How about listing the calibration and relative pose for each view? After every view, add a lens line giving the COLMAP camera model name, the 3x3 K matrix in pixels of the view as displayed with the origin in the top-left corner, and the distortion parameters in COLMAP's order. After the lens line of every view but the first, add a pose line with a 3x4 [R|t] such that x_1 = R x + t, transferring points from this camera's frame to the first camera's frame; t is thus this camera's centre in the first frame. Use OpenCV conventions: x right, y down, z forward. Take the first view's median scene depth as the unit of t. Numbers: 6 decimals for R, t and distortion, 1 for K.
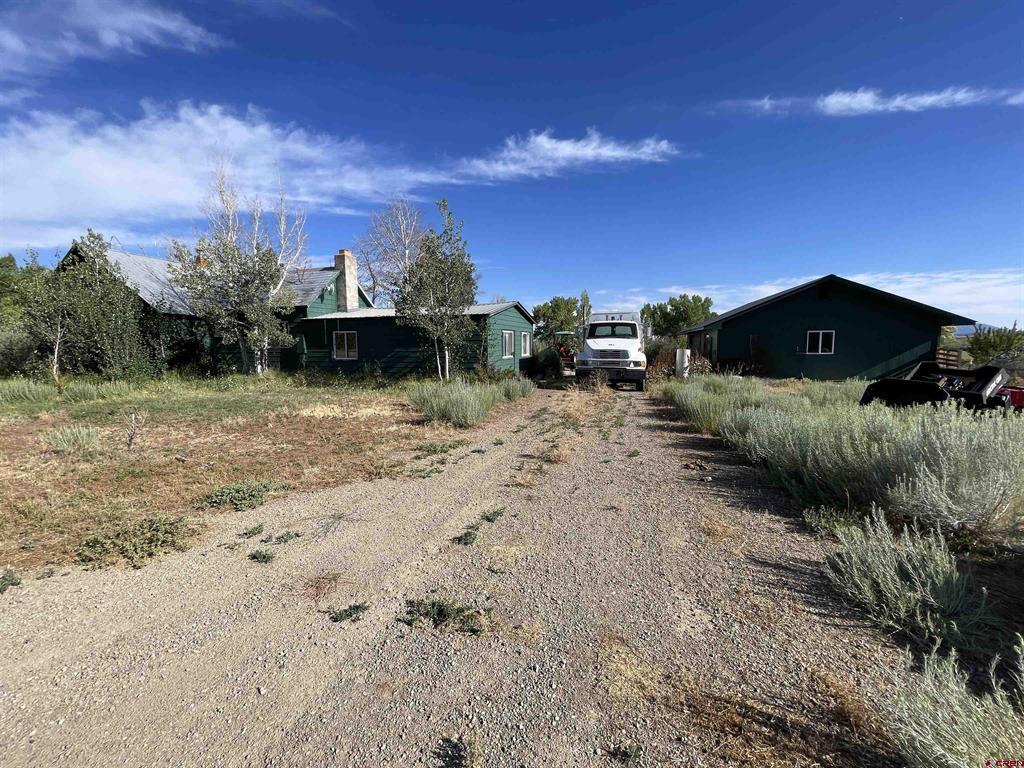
lens RADIAL K [[408.1, 0, 506.1], [0, 408.1, 377.2], [0, 0, 1]] dist [0.025482, 0.000439]
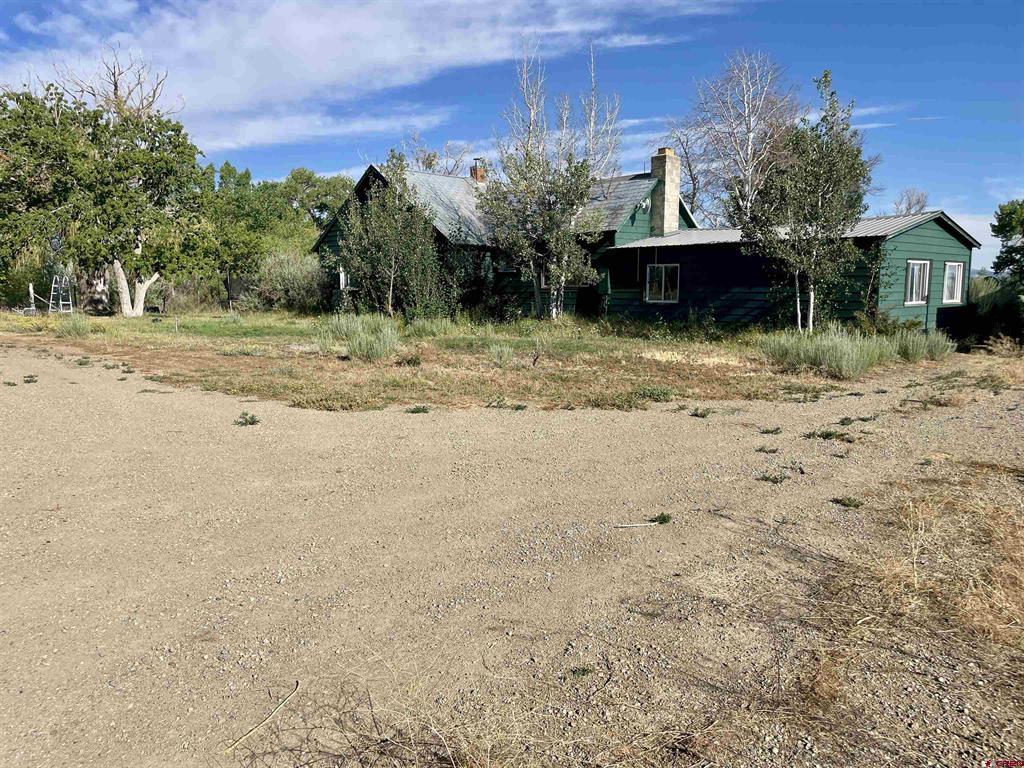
lens RADIAL K [[766.7, 0, 515.8], [0, 766.7, 384.9], [0, 0, 1]] dist [0.083596, -0.025684]
pose [[0.885300, 0.069948, -0.459729, 0.023332], [-0.046882, 0.997011, 0.061415, 0.031739], [0.462651, -0.032818, 0.885933, -0.356219]]
